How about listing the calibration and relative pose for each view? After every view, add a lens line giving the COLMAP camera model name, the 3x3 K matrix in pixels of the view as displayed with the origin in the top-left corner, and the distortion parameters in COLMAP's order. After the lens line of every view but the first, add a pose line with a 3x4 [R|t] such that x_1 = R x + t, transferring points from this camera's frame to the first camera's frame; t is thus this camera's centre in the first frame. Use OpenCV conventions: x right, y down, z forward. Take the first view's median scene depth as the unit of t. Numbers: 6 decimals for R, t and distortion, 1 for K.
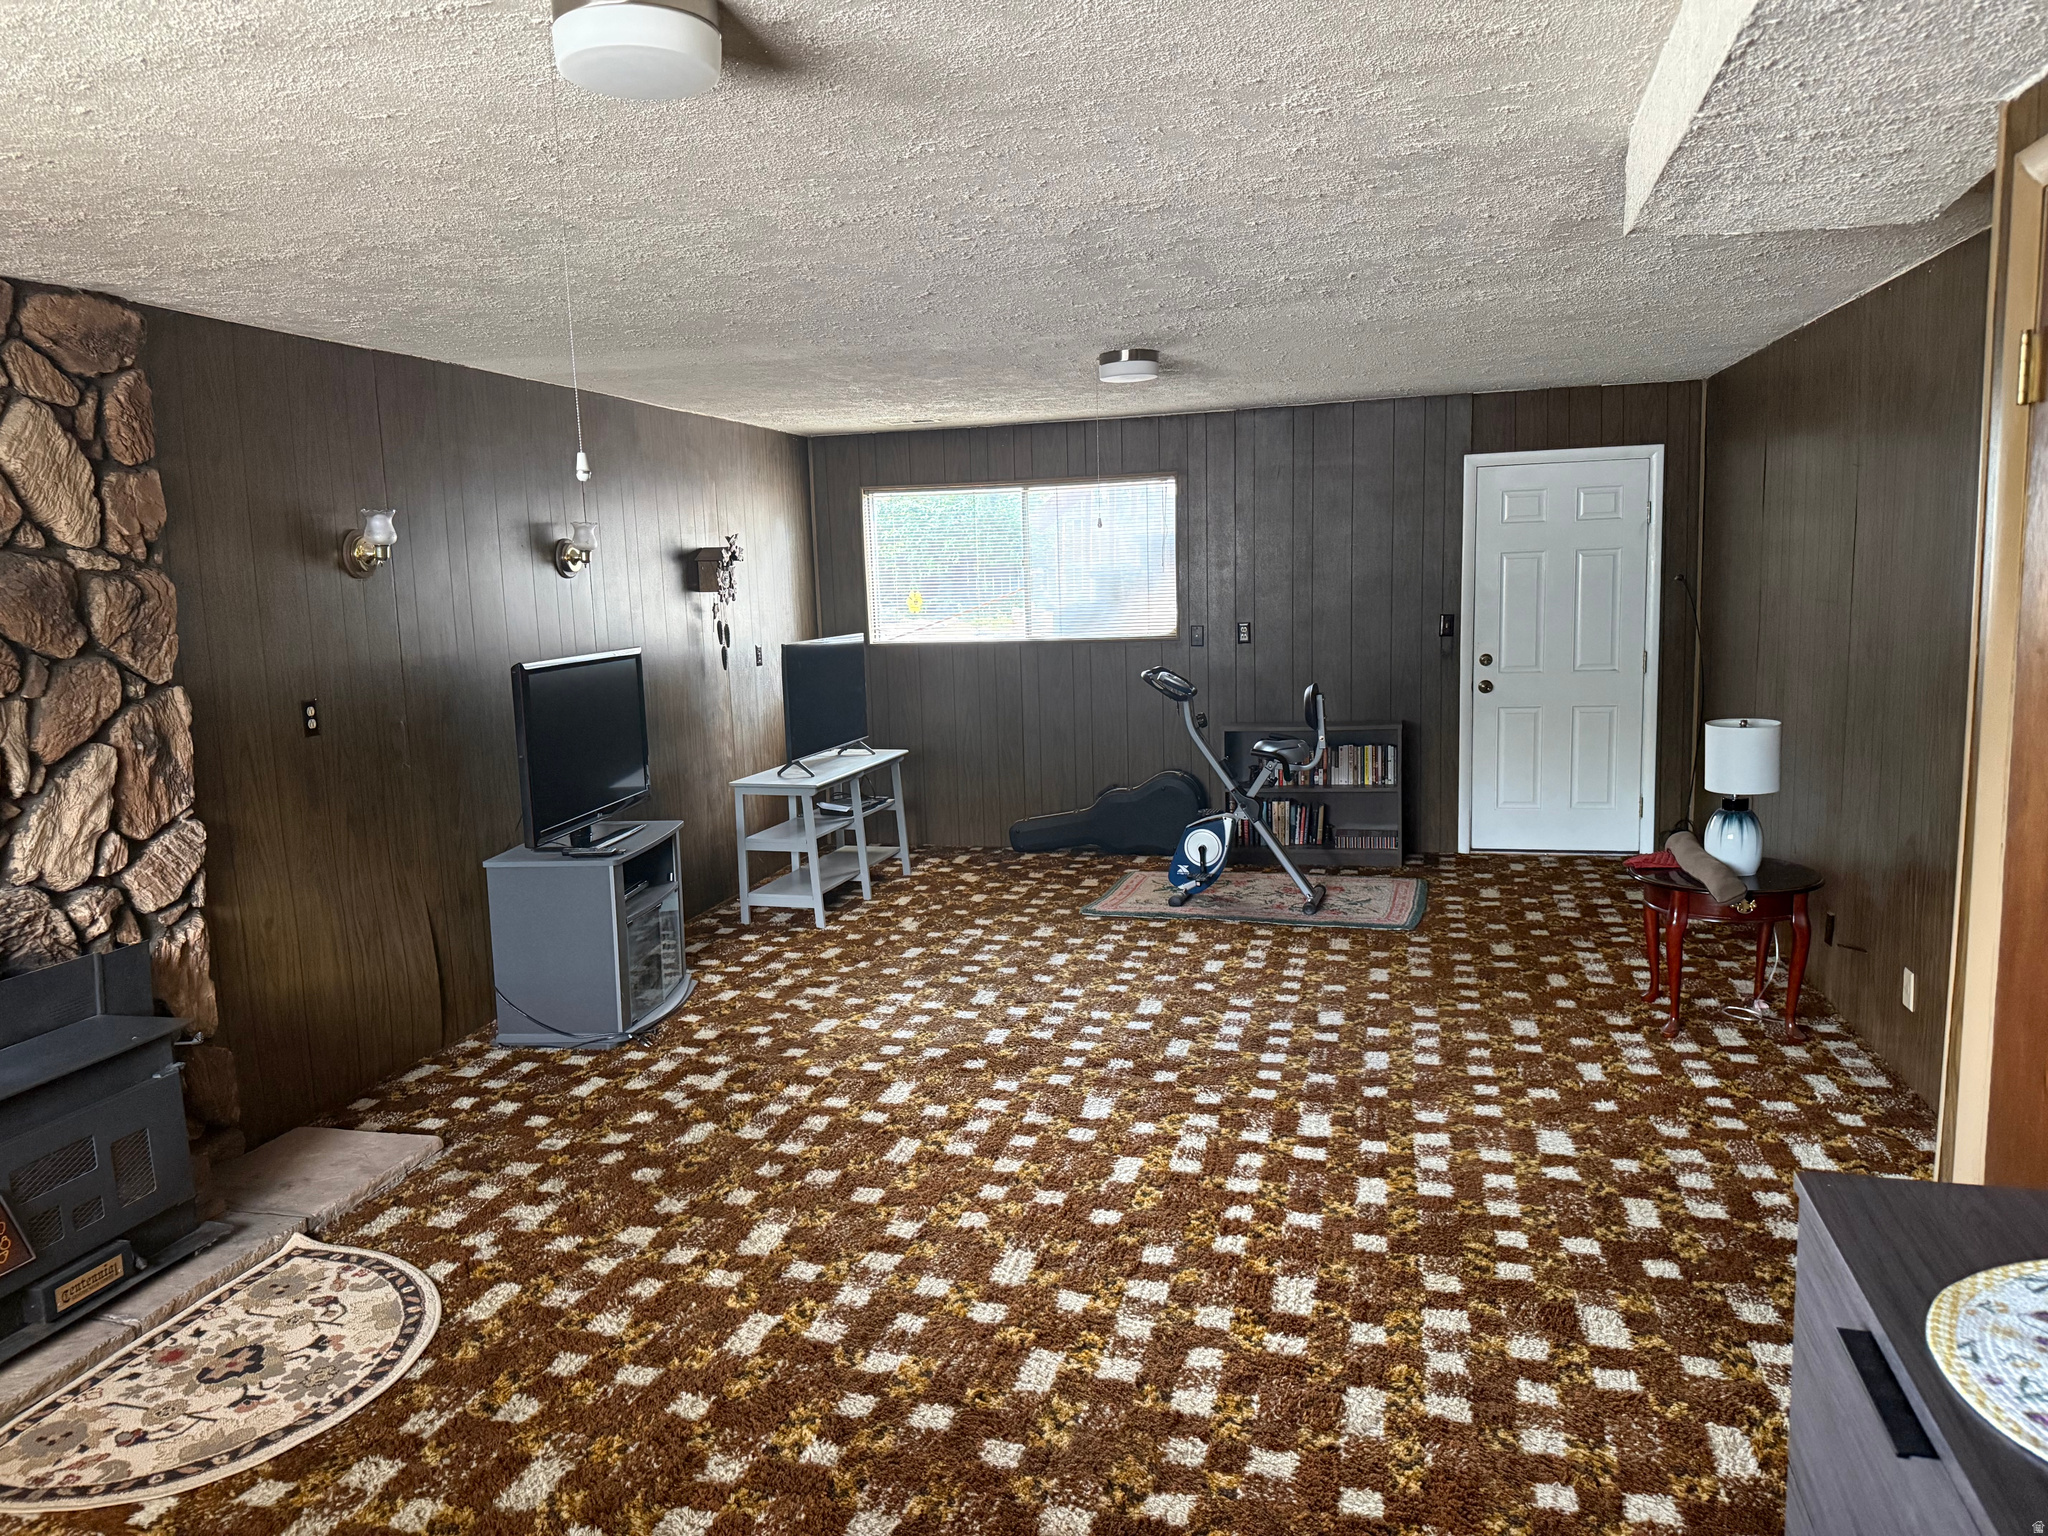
lens RADIAL K [[1448.6, 0, 1030.4], [0, 1448.6, 764.0], [0, 0, 1]] dist [0.144512, -0.234522]
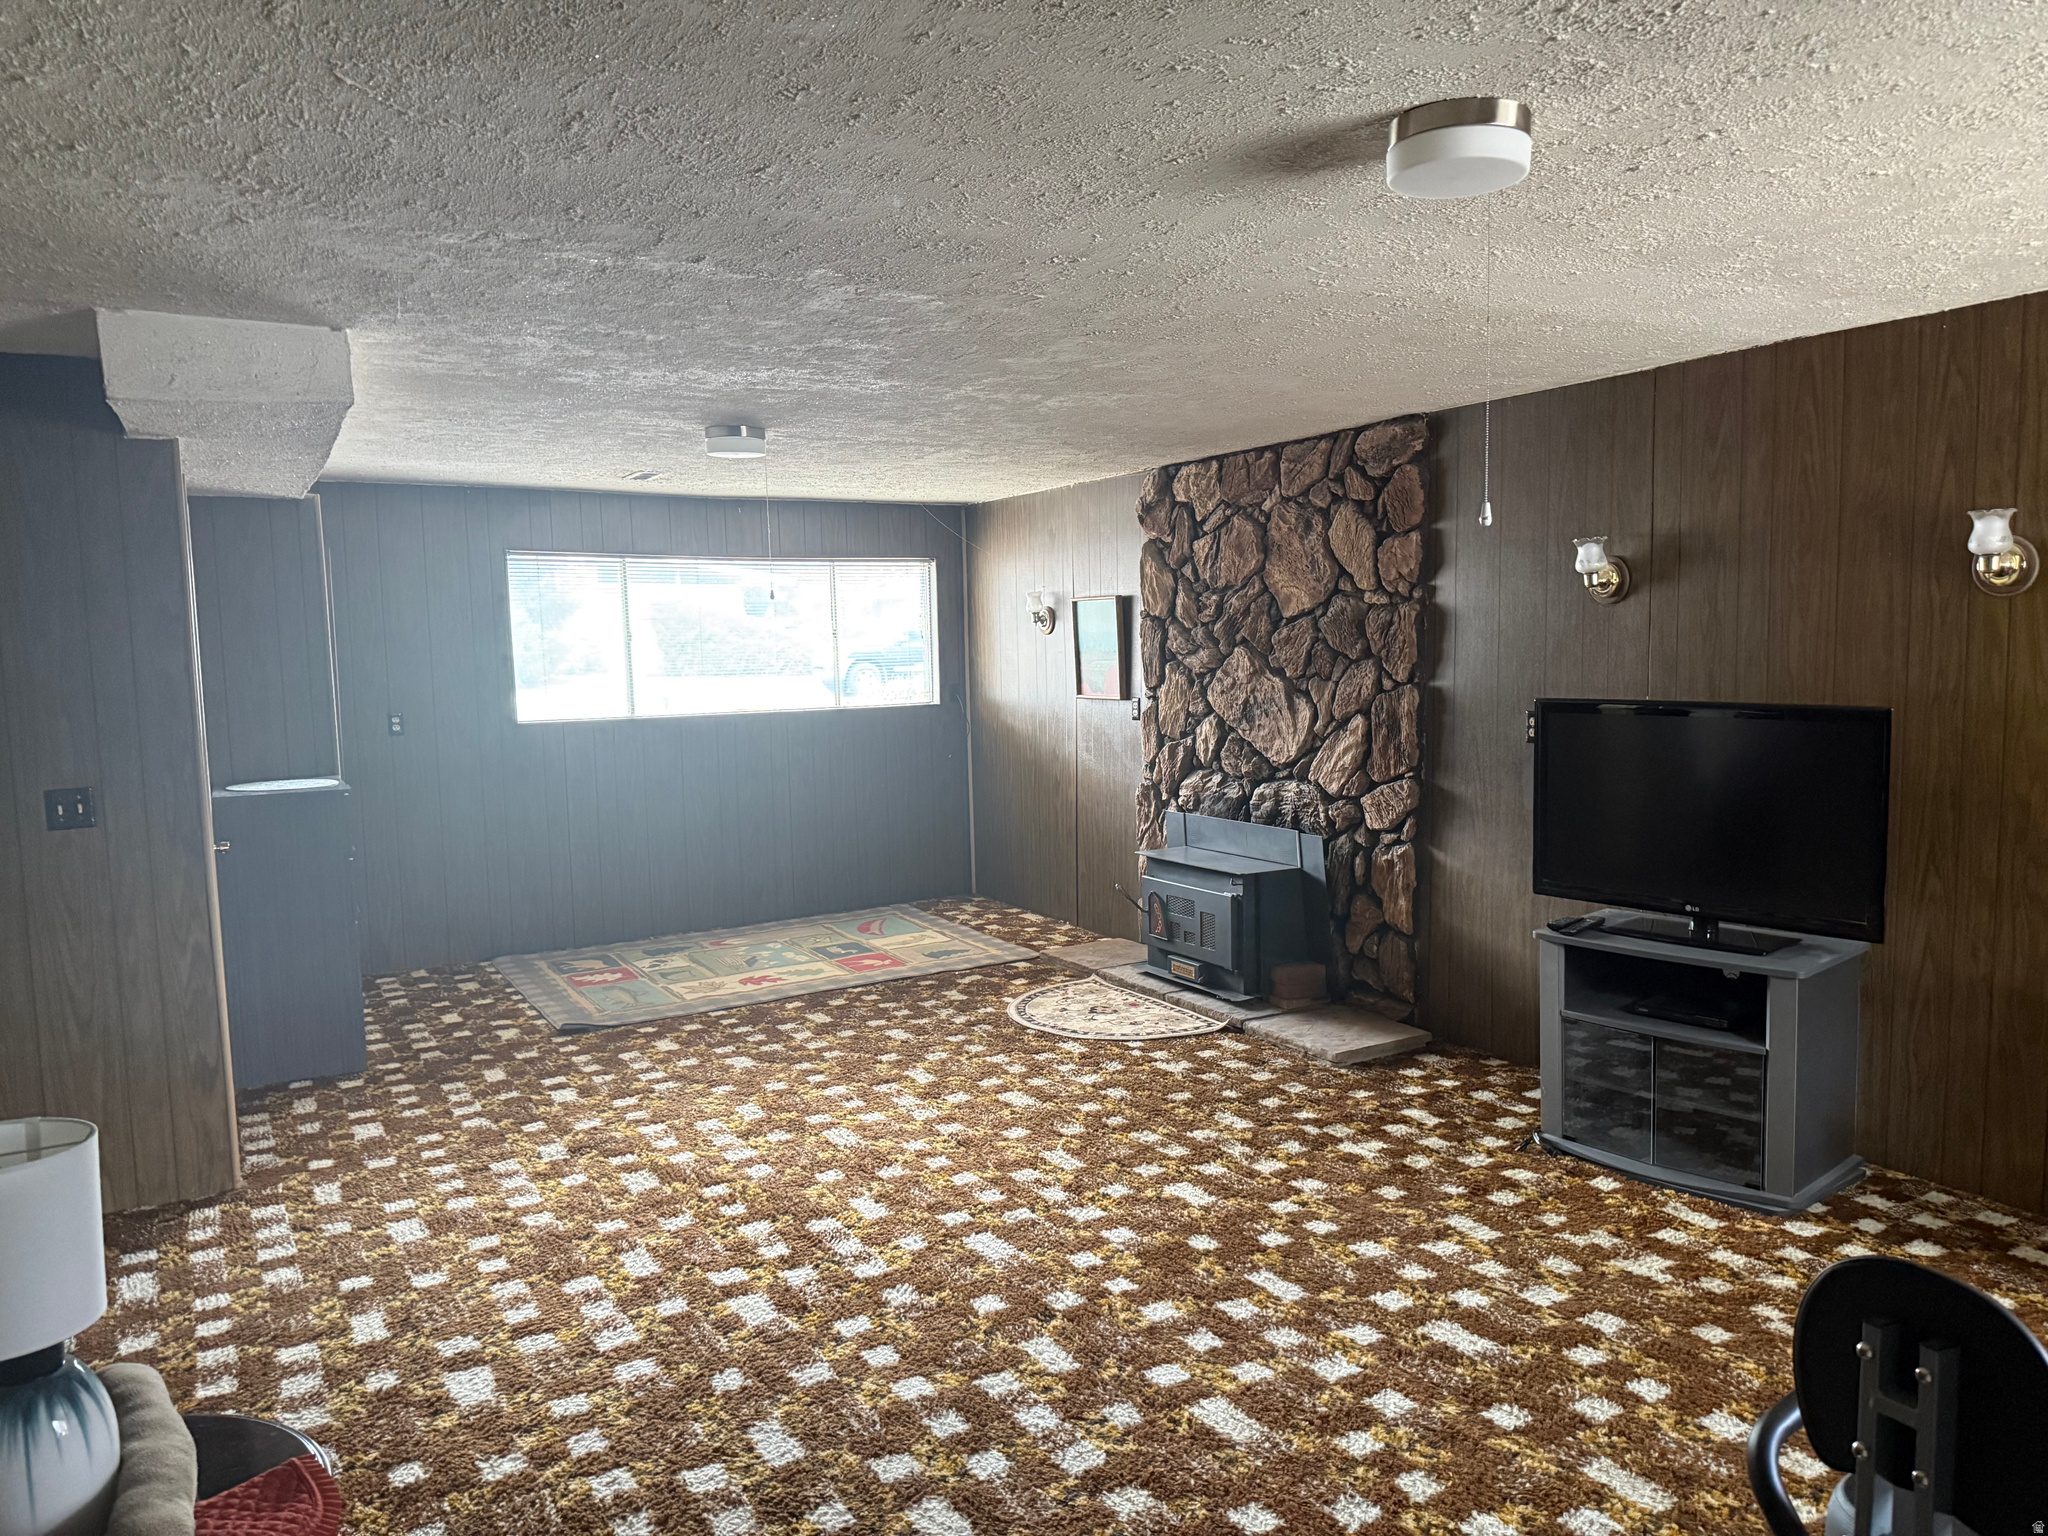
lens RADIAL K [[1448.6, 0, 1030.4], [0, 1448.6, 764.0], [0, 0, 1]] dist [0.144512, -0.234522]
pose [[-0.715273, 0.115685, -0.689203, 0.630060], [-0.043746, 0.976858, 0.209369, -0.243580], [0.697474, 0.179906, -0.693659, 1.646859]]
